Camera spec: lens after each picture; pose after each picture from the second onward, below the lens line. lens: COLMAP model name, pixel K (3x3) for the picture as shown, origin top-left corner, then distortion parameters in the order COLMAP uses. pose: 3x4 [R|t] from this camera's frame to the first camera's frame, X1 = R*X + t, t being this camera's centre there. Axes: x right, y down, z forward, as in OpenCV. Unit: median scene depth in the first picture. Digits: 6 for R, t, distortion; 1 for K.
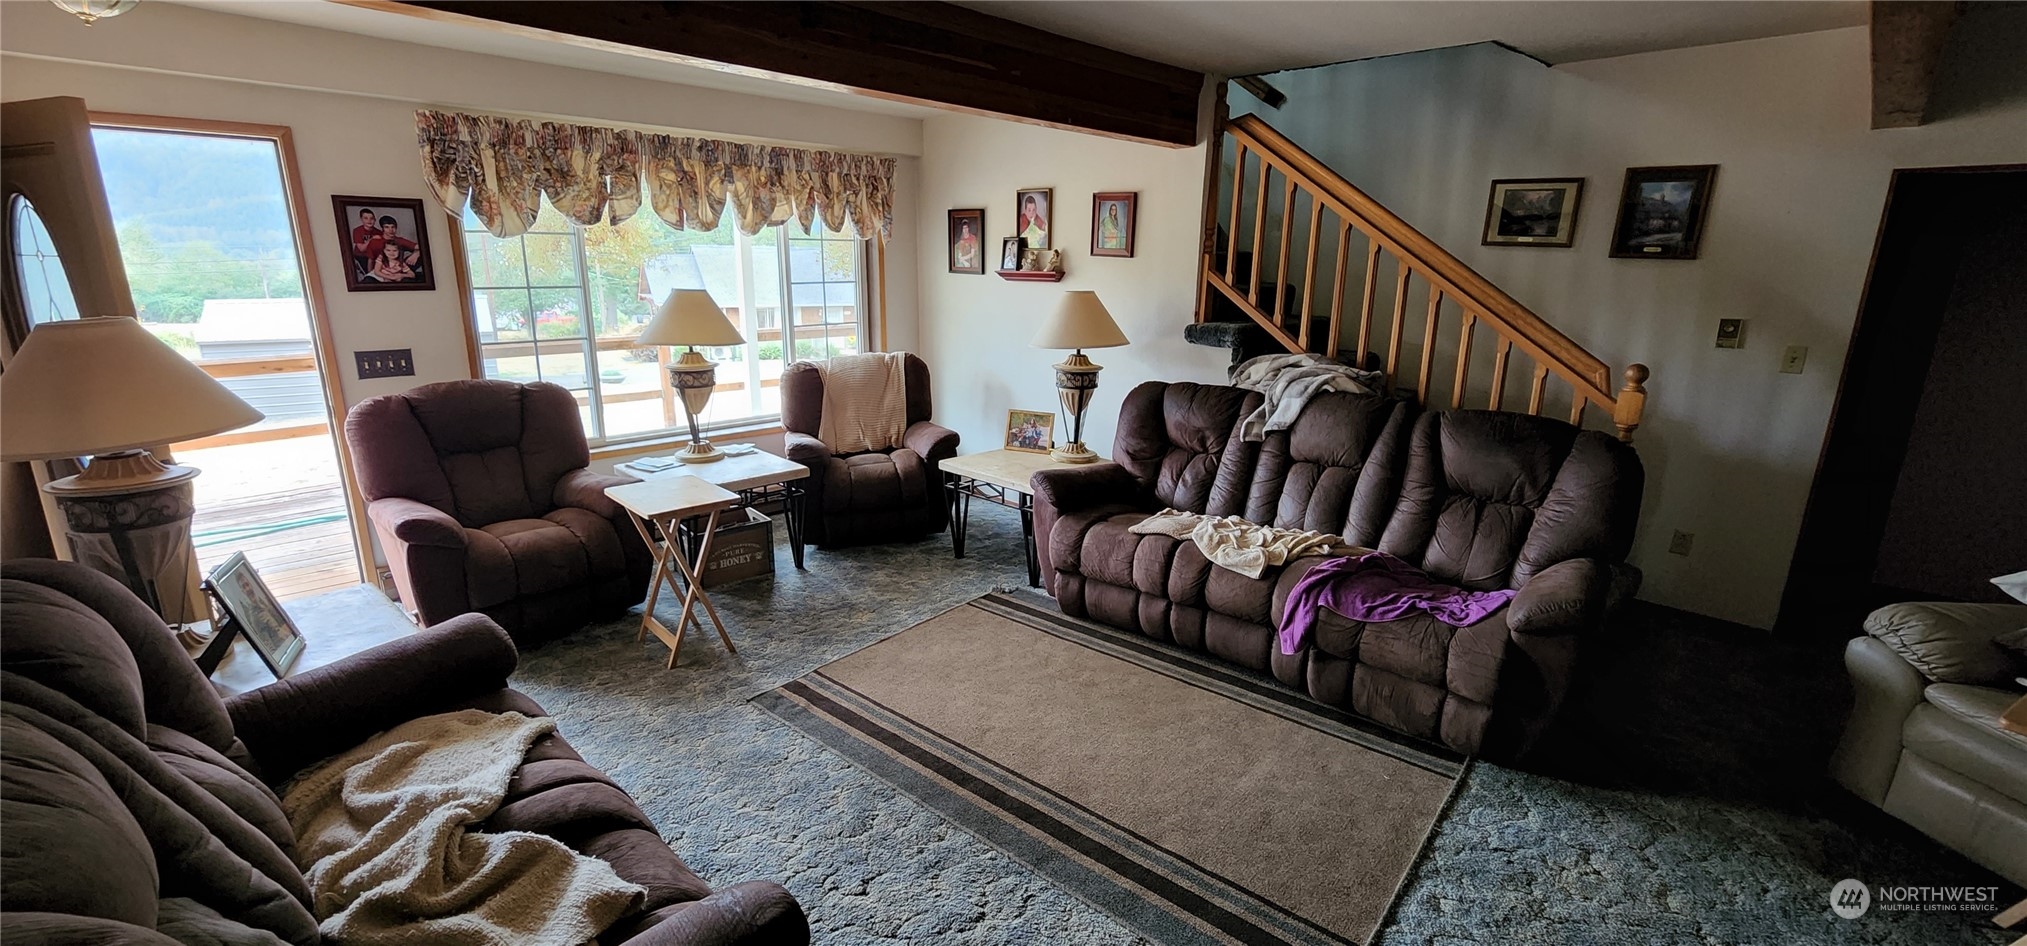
lens RADIAL K [[844.2, 0, 1013.5], [0, 844.2, 473.0], [0, 0, 1]] dist [-0.001996, 0.000212]
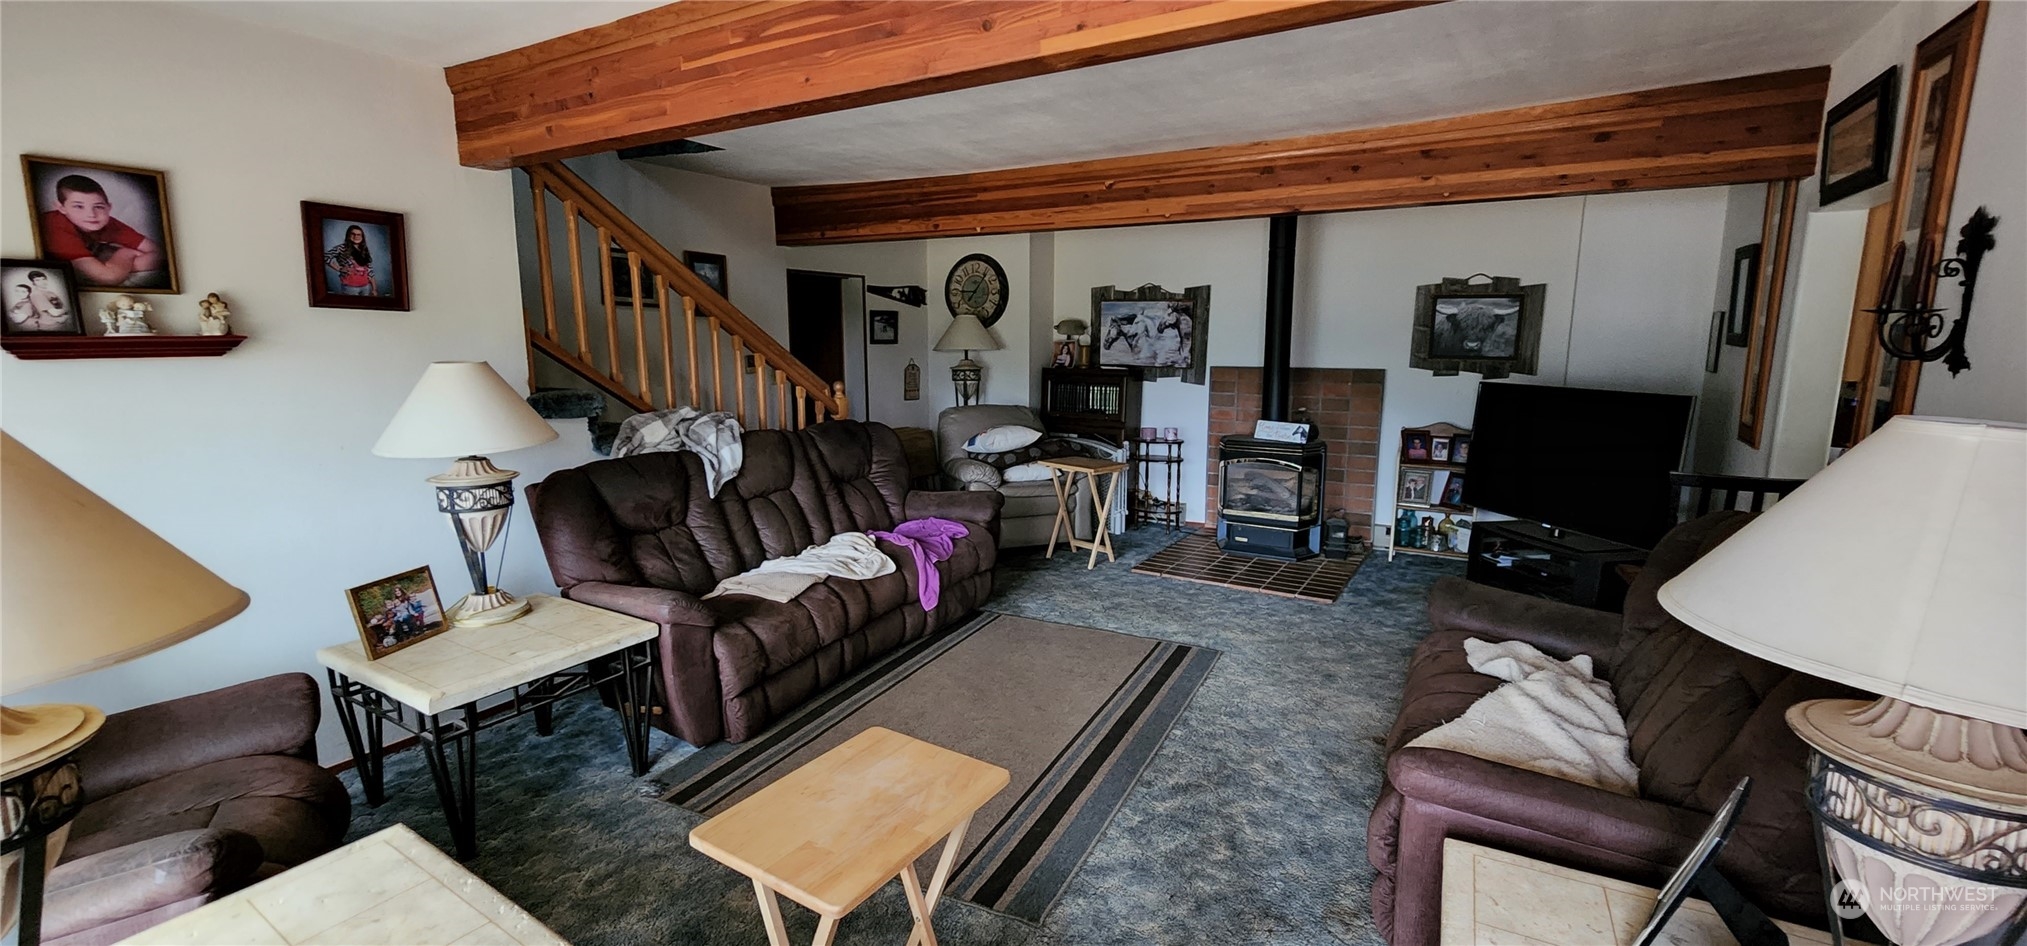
lens RADIAL K [[844.2, 0, 1013.5], [0, 844.2, 473.0], [0, 0, 1]] dist [-0.001996, 0.000212]
pose [[-0.250776, -0.170610, 0.952892, -0.626416], [0.235703, 0.943962, 0.231042, -0.175188], [-0.938912, 0.282539, -0.196510, 0.716799]]
